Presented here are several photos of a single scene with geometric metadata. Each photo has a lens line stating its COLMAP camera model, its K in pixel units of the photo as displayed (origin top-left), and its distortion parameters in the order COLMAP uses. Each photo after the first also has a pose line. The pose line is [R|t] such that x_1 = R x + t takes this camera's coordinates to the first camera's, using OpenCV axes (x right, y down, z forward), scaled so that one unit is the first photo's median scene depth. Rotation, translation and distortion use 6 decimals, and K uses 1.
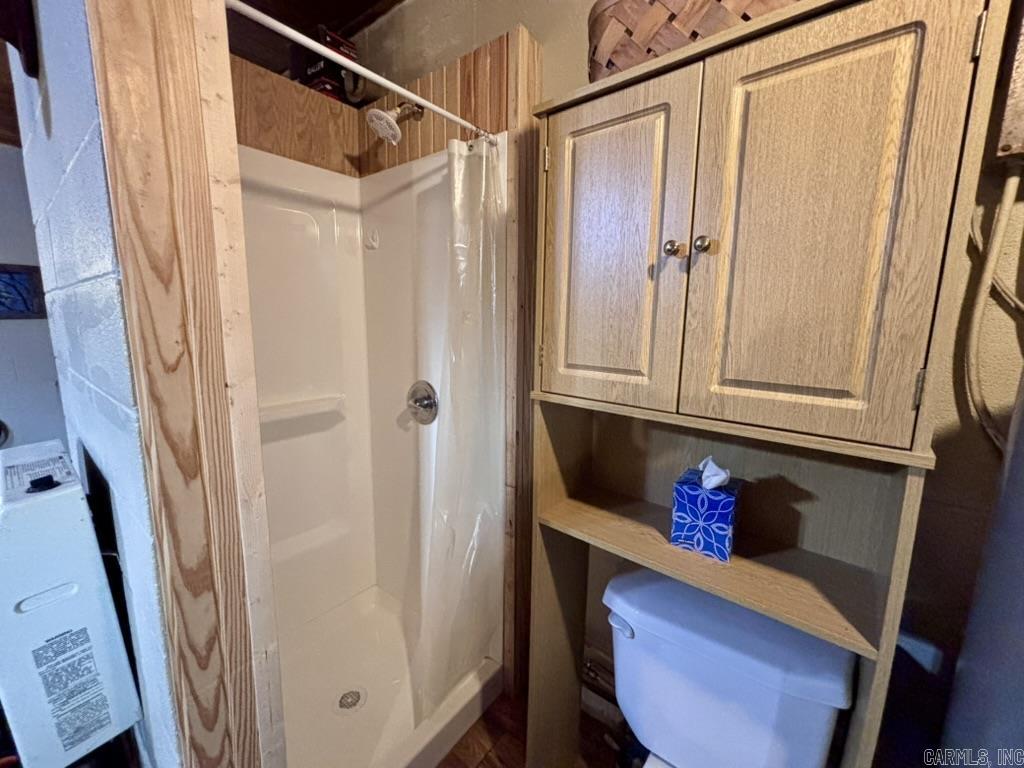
lens RADIAL K [[409.6, 0, 514.4], [0, 409.6, 381.1], [0, 0, 1]] dist [-0.018177, 0.000110]
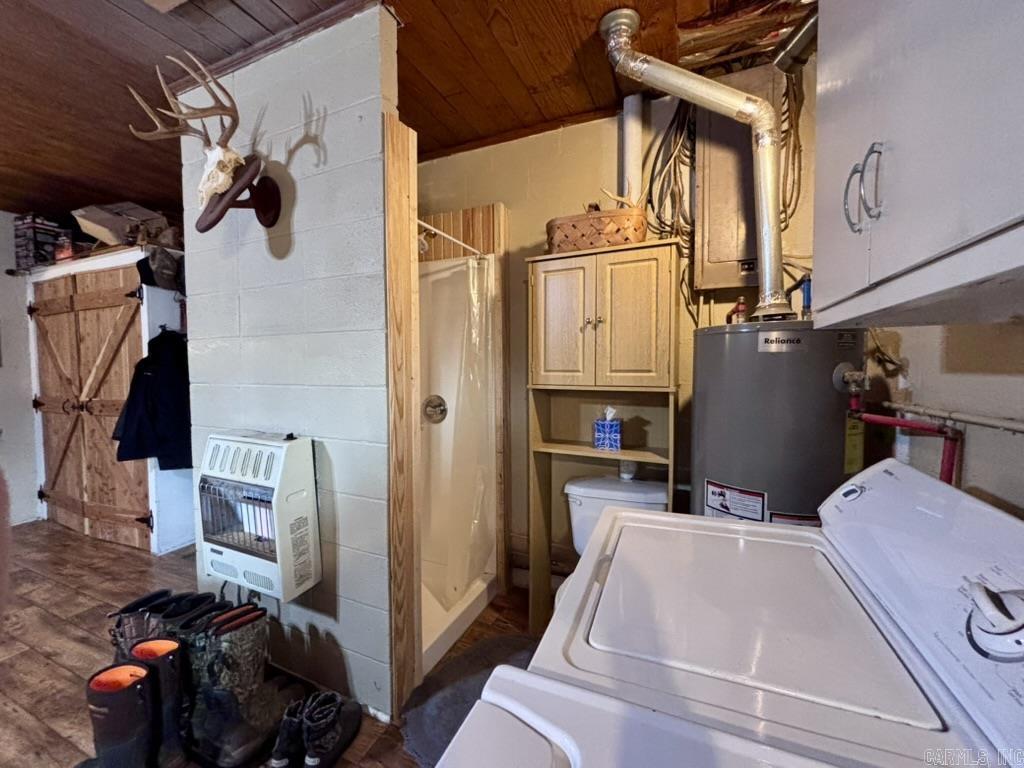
lens RADIAL K [[409.6, 0, 510.3], [0, 409.6, 386.4], [0, 0, 1]] dist [-0.018177, 0.000110]
pose [[0.971785, -0.030342, 0.233910, -0.586945], [0.055456, 0.993284, -0.101550, 0.263915], [-0.229258, 0.111656, 0.966940, -1.102925]]
